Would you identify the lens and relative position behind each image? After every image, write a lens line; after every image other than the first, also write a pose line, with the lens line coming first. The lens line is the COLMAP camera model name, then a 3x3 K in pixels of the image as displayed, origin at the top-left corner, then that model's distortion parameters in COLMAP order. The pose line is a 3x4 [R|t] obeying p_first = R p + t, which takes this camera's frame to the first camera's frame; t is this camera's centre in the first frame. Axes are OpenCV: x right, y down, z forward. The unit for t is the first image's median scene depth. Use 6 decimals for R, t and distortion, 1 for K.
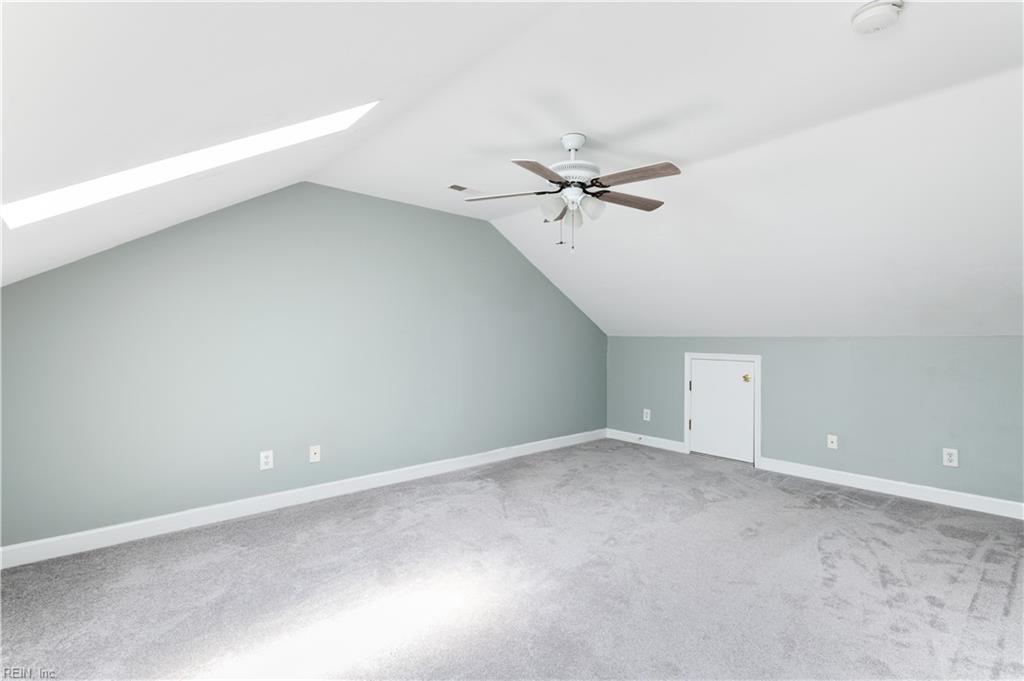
lens RADIAL K [[478.8, 0, 510.3], [0, 478.8, 338.9], [0, 0, 1]] dist [0.020124, -0.007075]
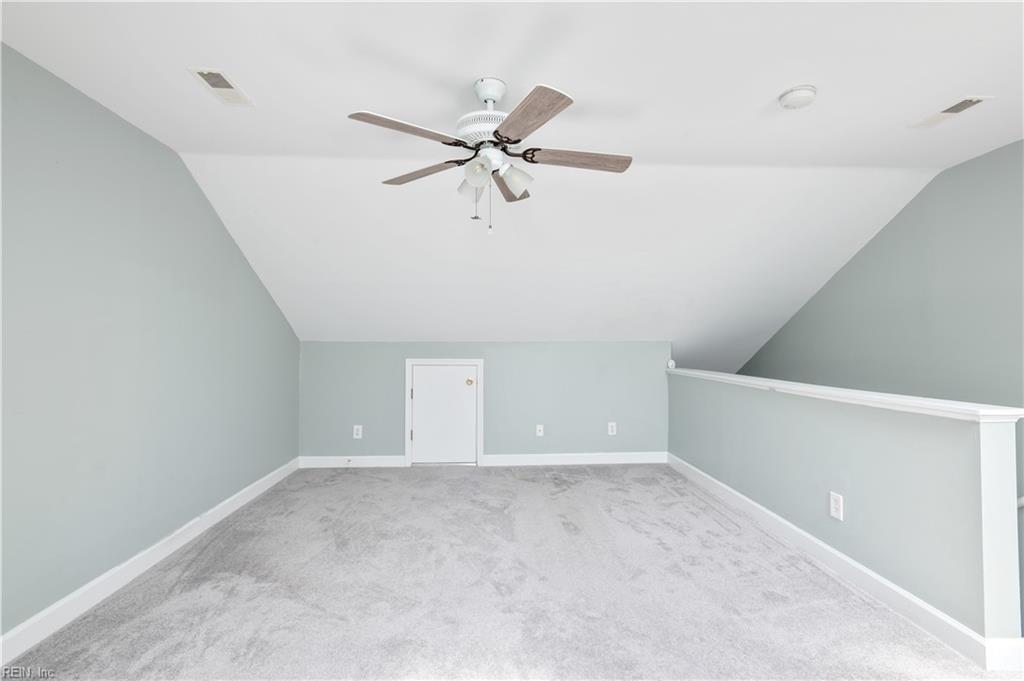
lens RADIAL K [[478.8, 0, 511.6], [0, 478.8, 341.9], [0, 0, 1]] dist [0.020124, -0.007075]
pose [[0.617553, -0.001063, 0.786528, -0.301400], [0.004195, 0.999989, -0.001942, -0.002082], [-0.786518, 0.004499, 0.617551, 0.327069]]
